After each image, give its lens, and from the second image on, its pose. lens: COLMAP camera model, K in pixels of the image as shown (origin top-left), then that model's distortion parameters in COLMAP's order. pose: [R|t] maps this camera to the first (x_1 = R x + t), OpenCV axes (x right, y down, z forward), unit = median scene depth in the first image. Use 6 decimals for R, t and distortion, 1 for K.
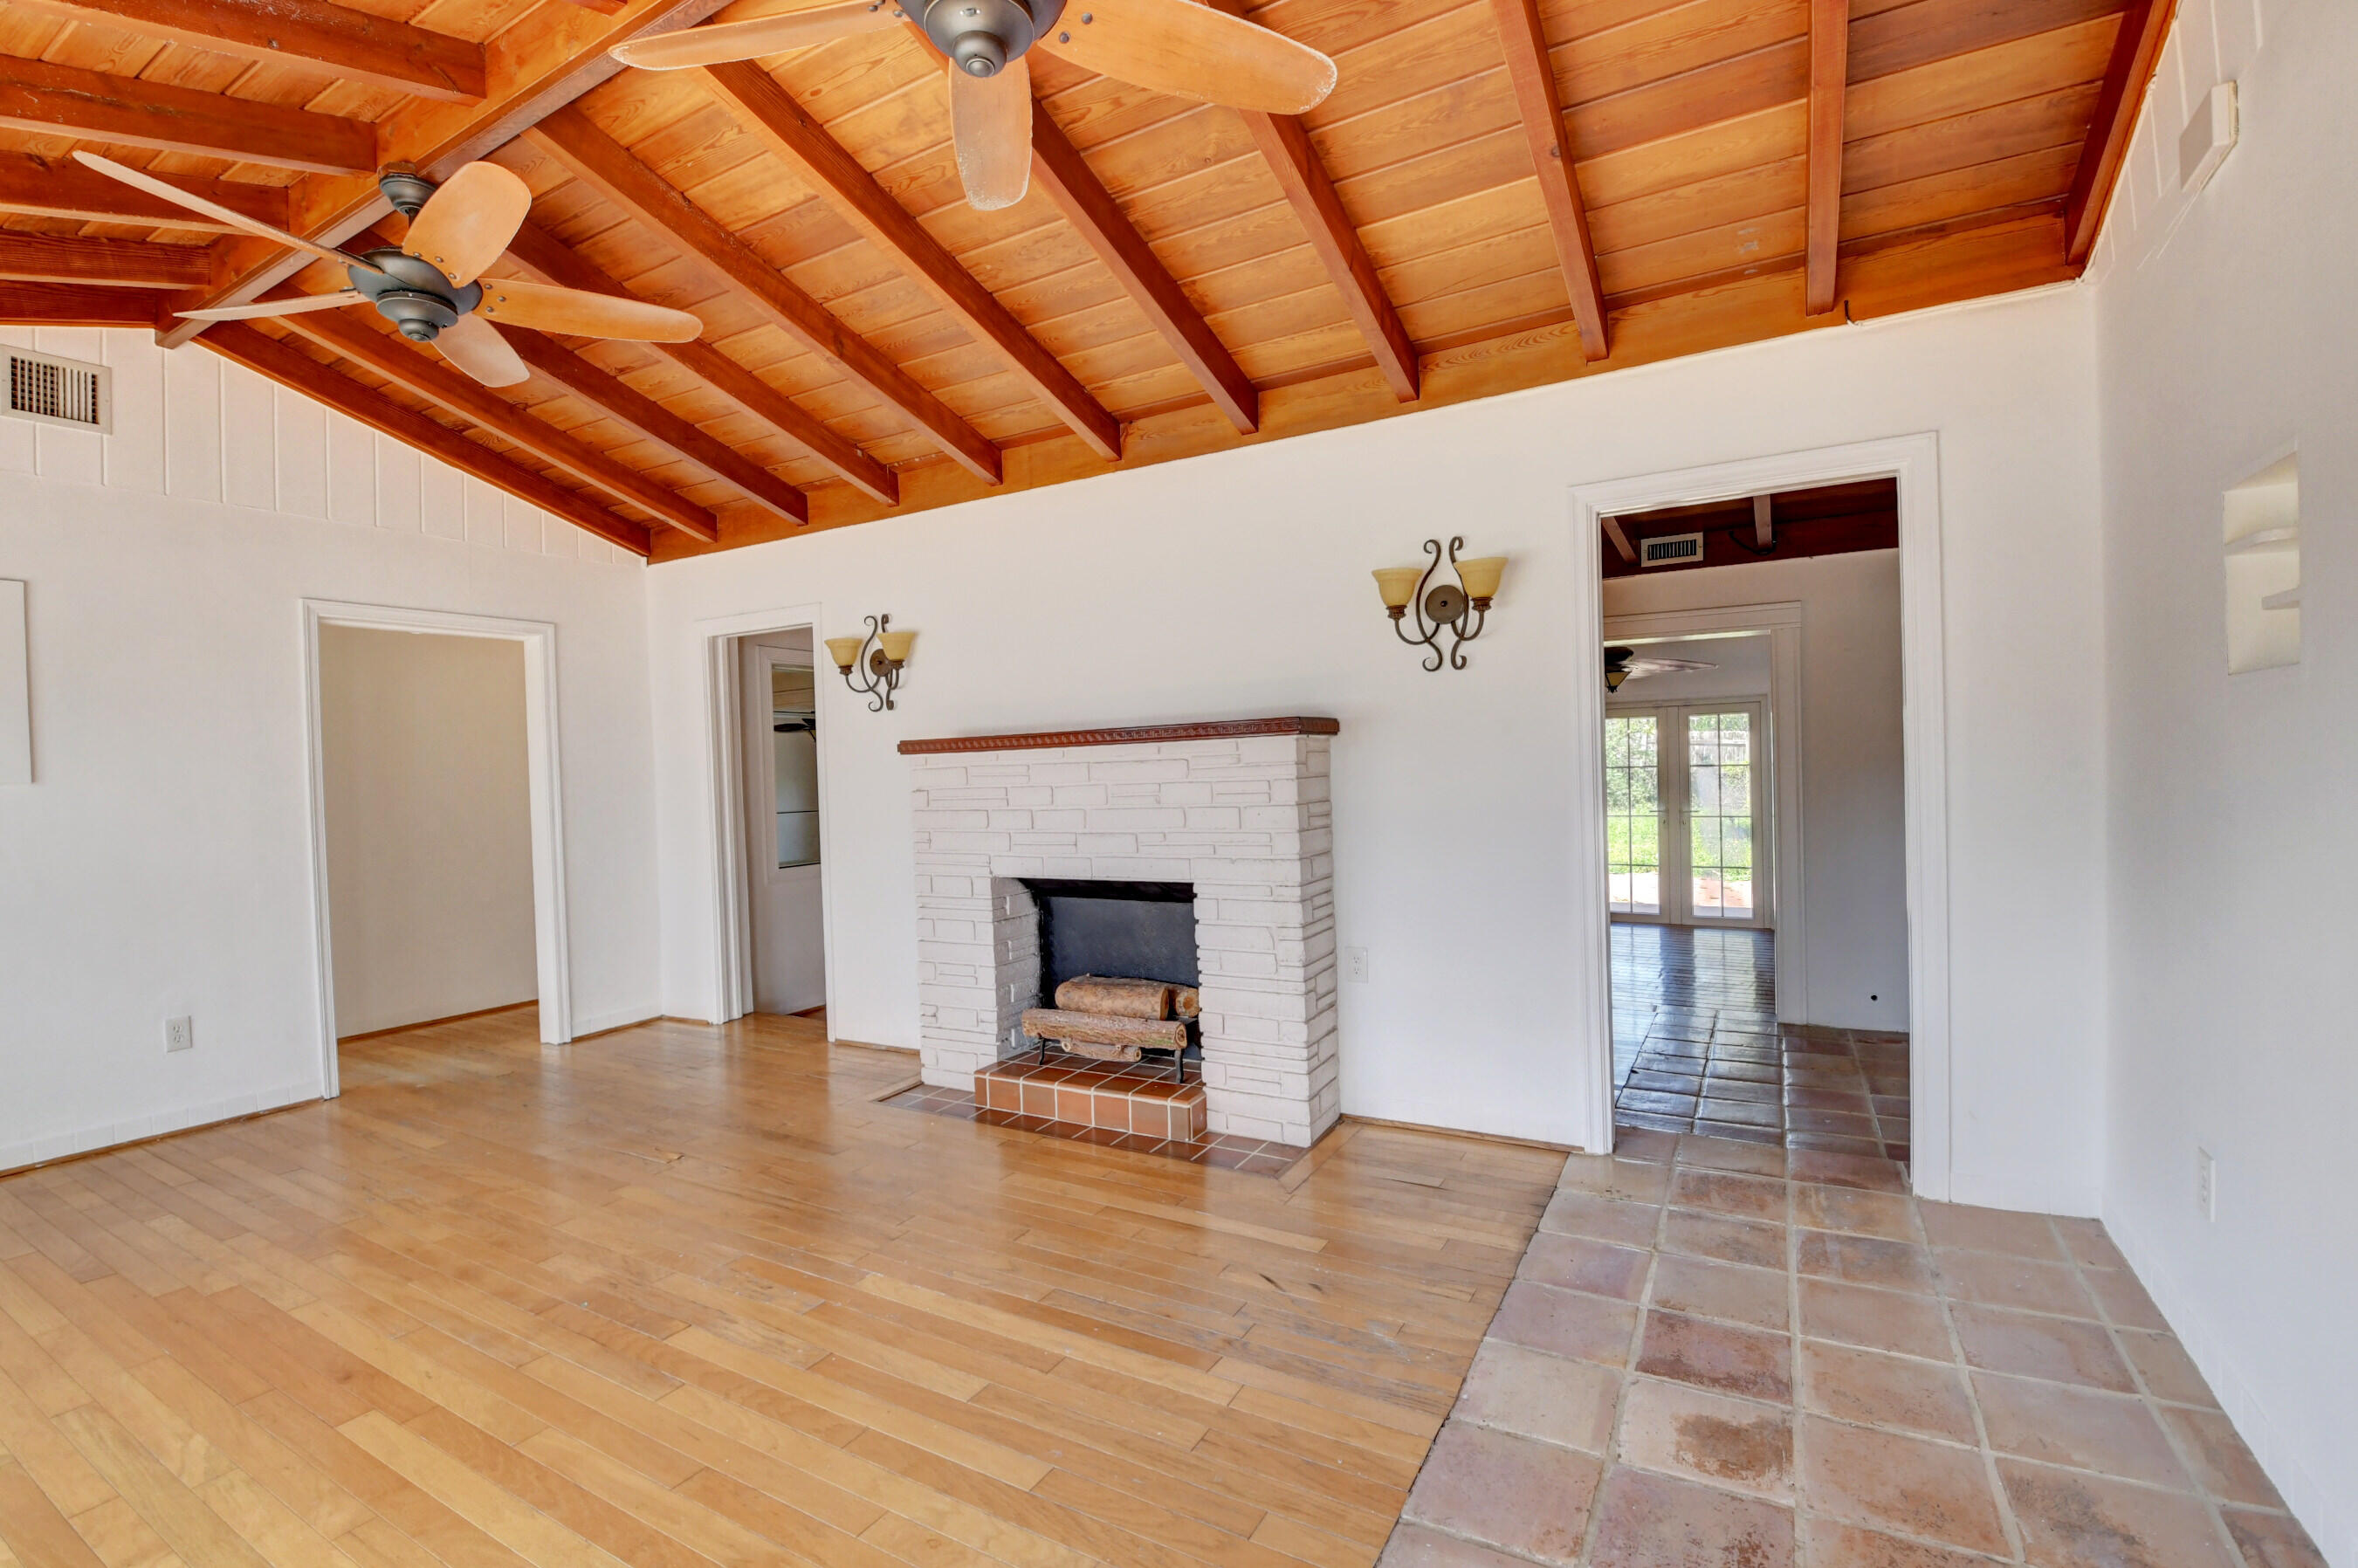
lens RADIAL K [[1034.6, 0, 1184.1], [0, 1034.6, 783.3], [0, 0, 1]] dist [0.002769, -0.016593]
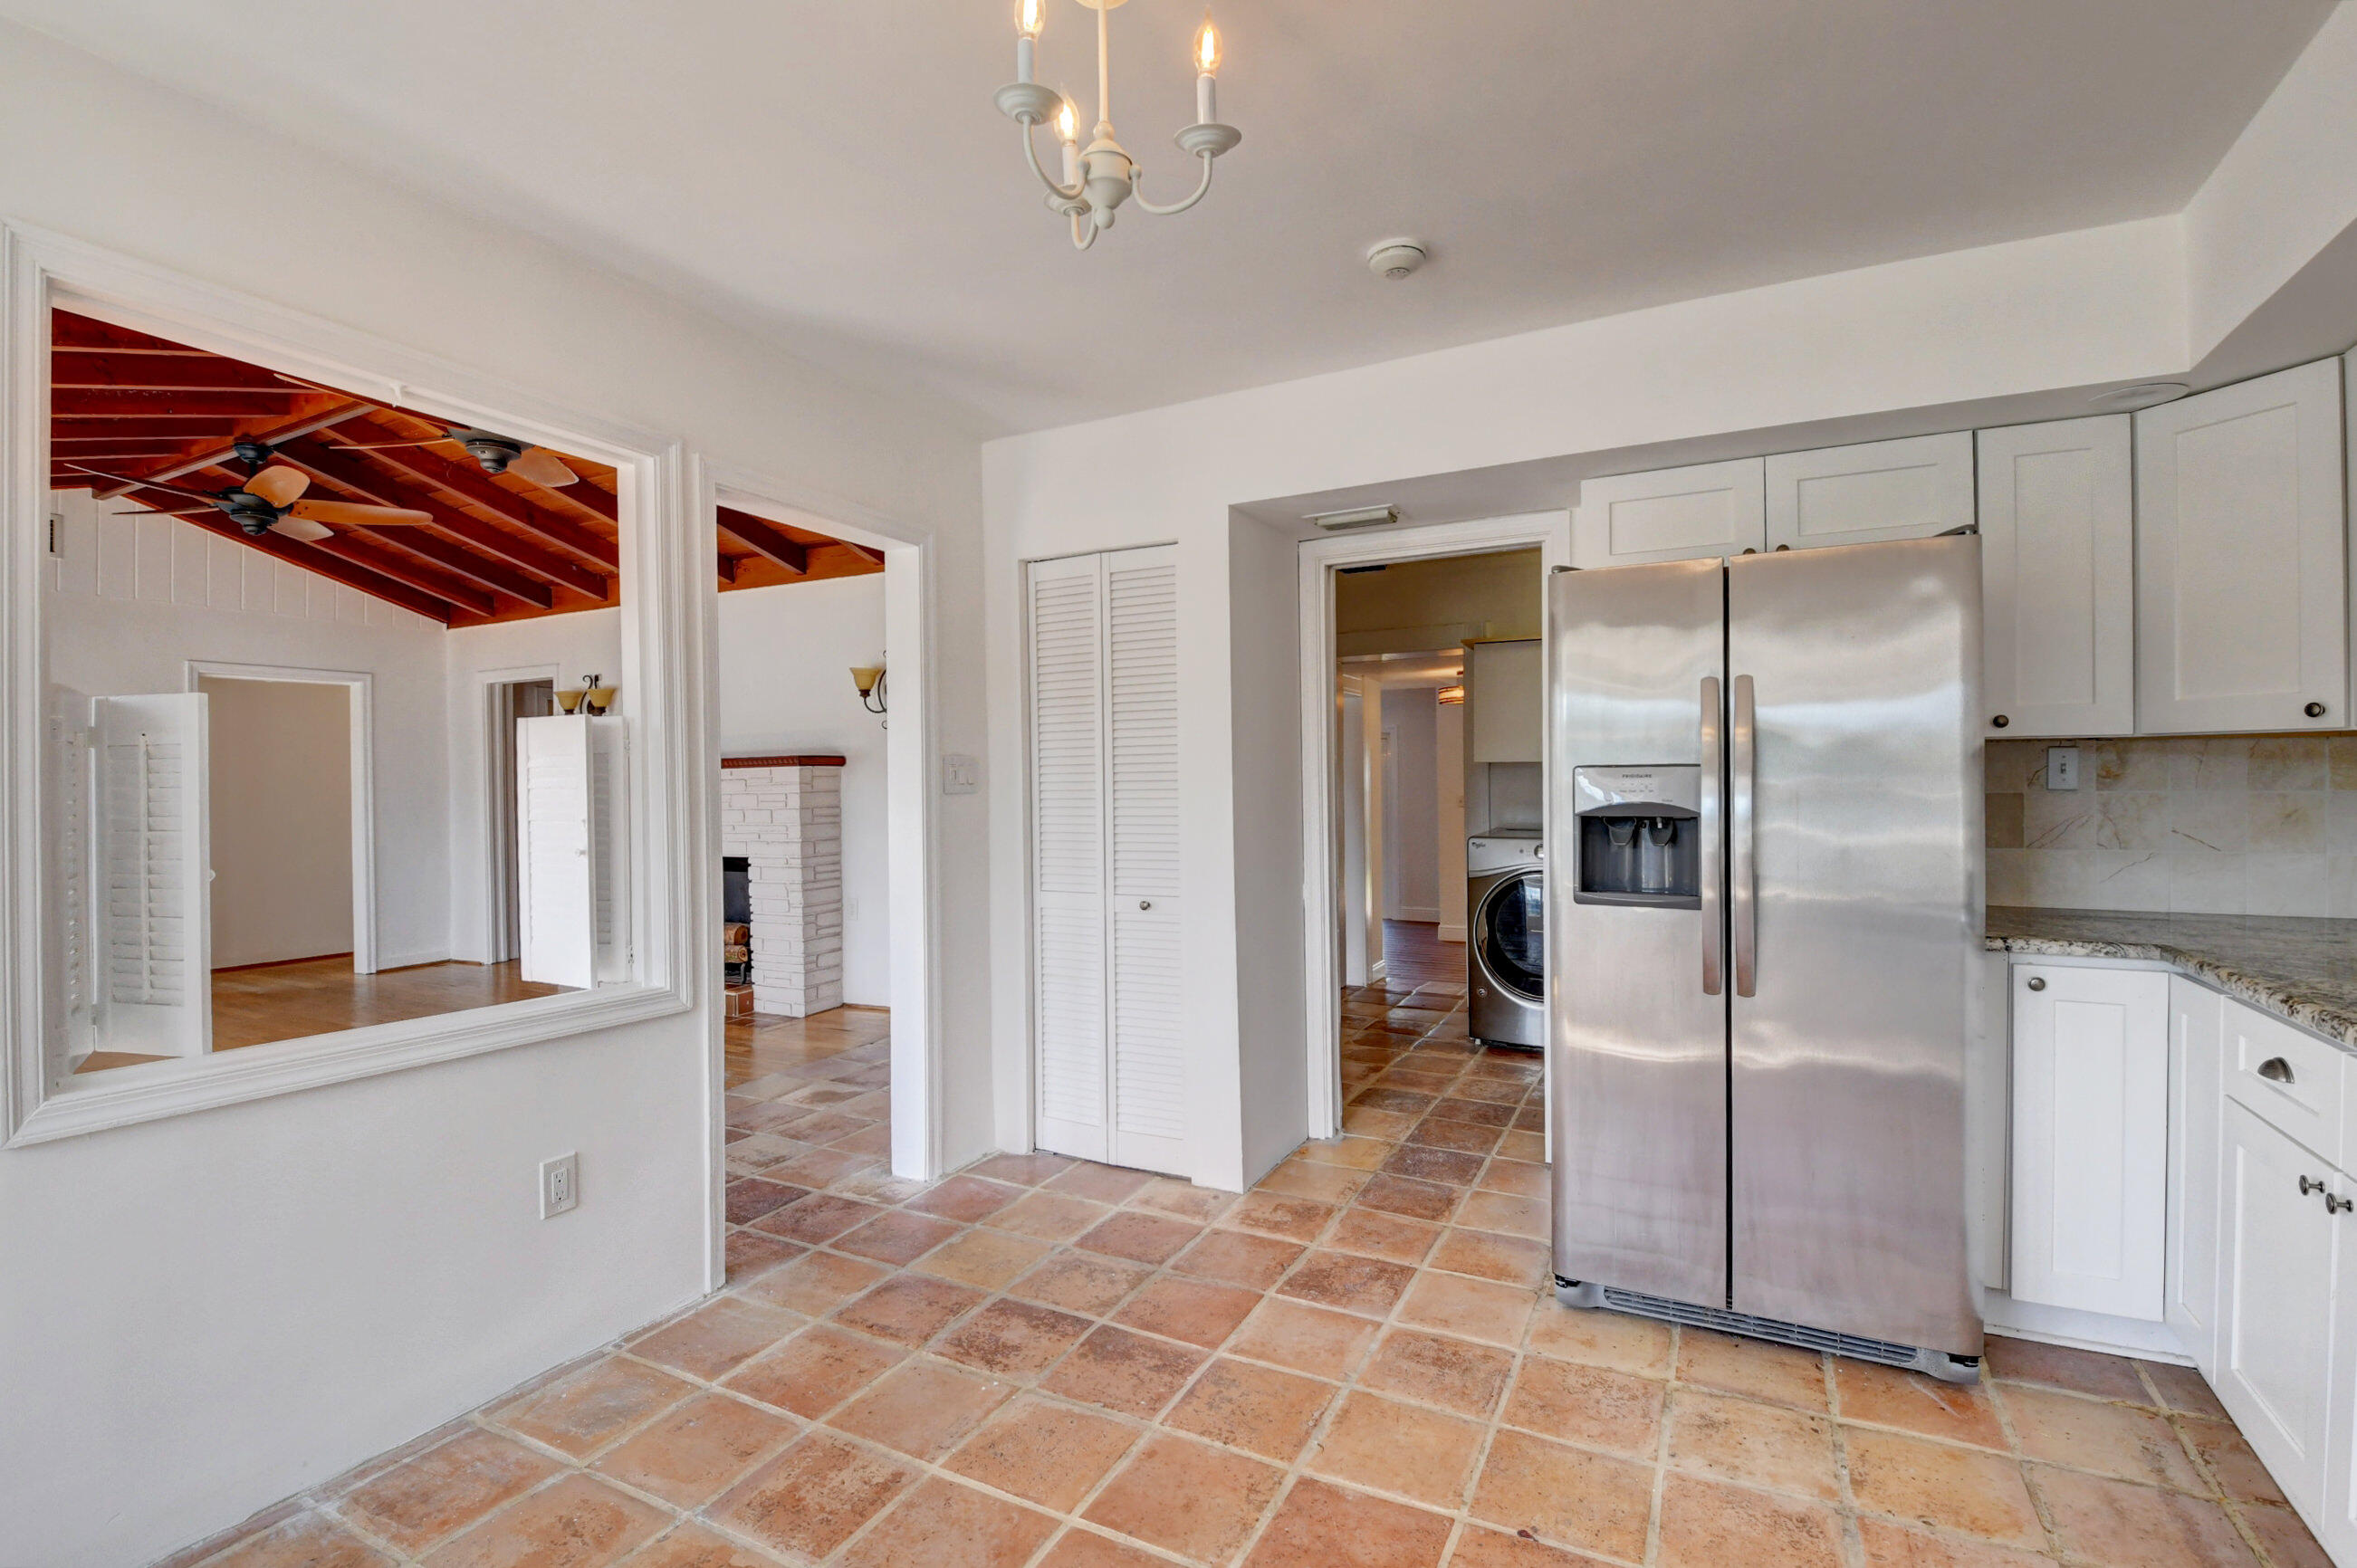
lens RADIAL K [[1084.2, 0, 1185.3], [0, 1084.2, 783.6], [0, 0, 1]] dist [0.010988, -0.022596]
pose [[0.999286, 0.016324, 0.034070, 0.620723], [-0.015883, 0.999787, -0.013189, -0.006048], [-0.034278, 0.012639, 0.999332, -0.700127]]
